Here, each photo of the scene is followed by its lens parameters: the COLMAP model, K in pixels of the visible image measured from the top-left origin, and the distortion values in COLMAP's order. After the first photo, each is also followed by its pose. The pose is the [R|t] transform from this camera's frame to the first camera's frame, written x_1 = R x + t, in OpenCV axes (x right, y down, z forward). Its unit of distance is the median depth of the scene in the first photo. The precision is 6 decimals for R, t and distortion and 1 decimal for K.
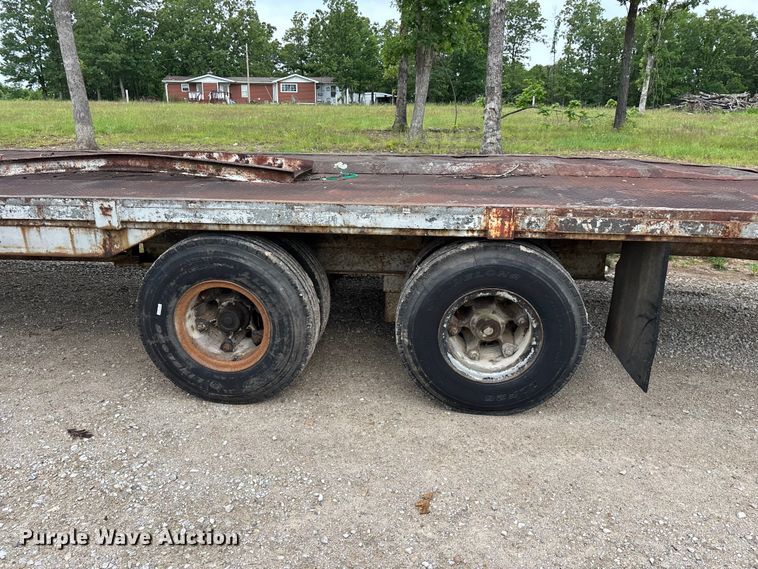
lens RADIAL K [[573.5, 0, 387.5], [0, 573.5, 288.3], [0, 0, 1]] dist [0.060029, -0.065597]
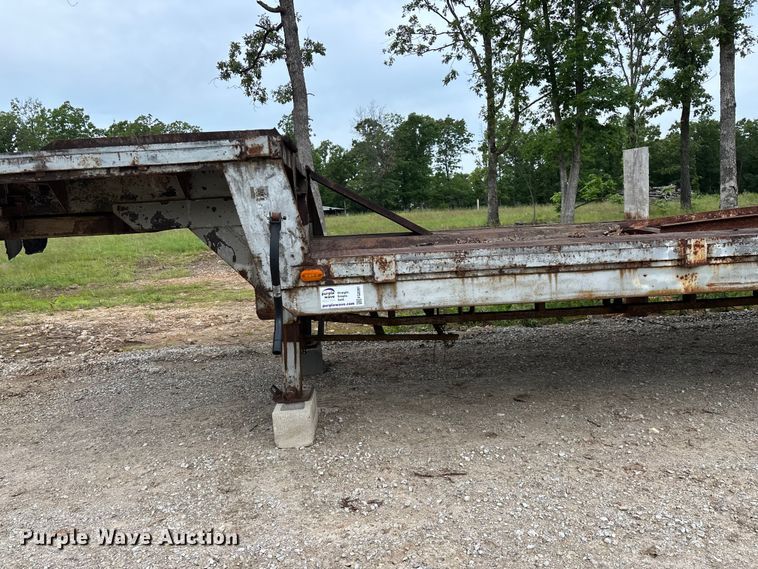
lens RADIAL K [[574.7, 0, 379.0], [0, 574.7, 284.5], [0, 0, 1]] dist [0.054567, -0.053273]
pose [[0.984827, -0.081304, 0.153316, -0.112491], [0.109129, 0.977065, -0.182854, 0.000068], [-0.134933, 0.196810, 0.971112, 0.008639]]
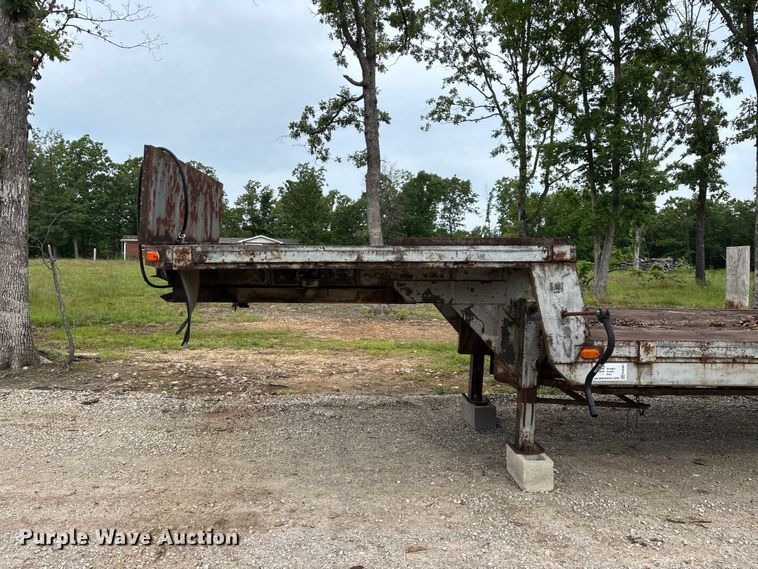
lens RADIAL K [[573.5, 0, 387.5], [0, 573.5, 288.3], [0, 0, 1]] dist [0.060029, -0.065597]
pose [[0.981974, -0.001696, 0.189006, -0.137877], [0.051028, 0.965209, -0.256453, -0.001800], [-0.181996, 0.261475, 0.947897, 0.001564]]
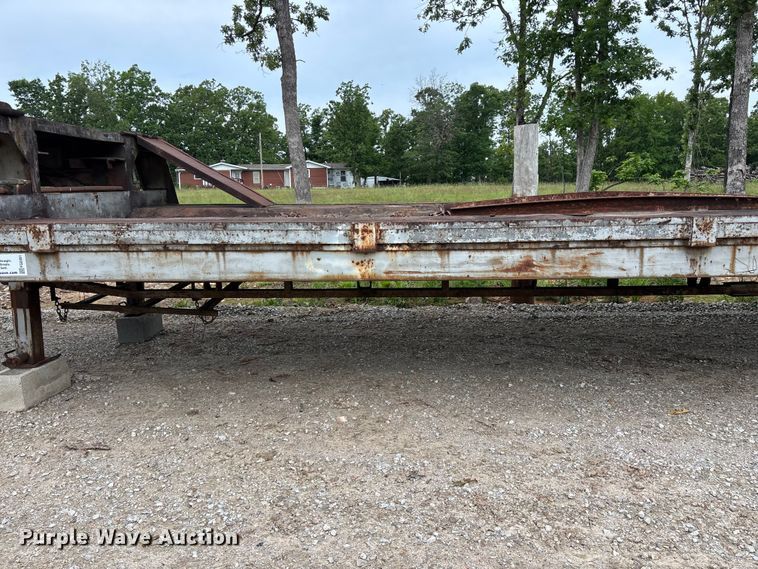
lens RADIAL K [[573.5, 0, 387.5], [0, 573.5, 288.3], [0, 0, 1]] dist [0.060029, -0.065597]
pose [[0.997909, -0.035629, 0.053927, -0.084795], [0.042677, 0.989821, -0.135770, 0.001443], [-0.048540, 0.137787, 0.989272, 0.007391]]
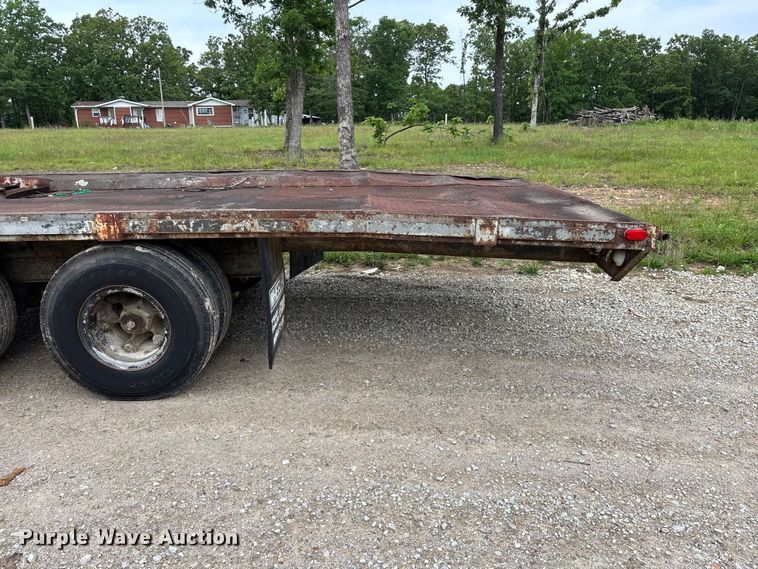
lens RADIAL K [[569.4, 0, 379.0], [0, 569.4, 284.5], [0, 0, 1]] dist [0.064217, -0.066163]
pose [[0.994350, -0.050125, 0.093570, 0.022211], [0.053460, 0.998008, -0.033483, 0.002408], [-0.091705, 0.038296, 0.995050, -0.006341]]
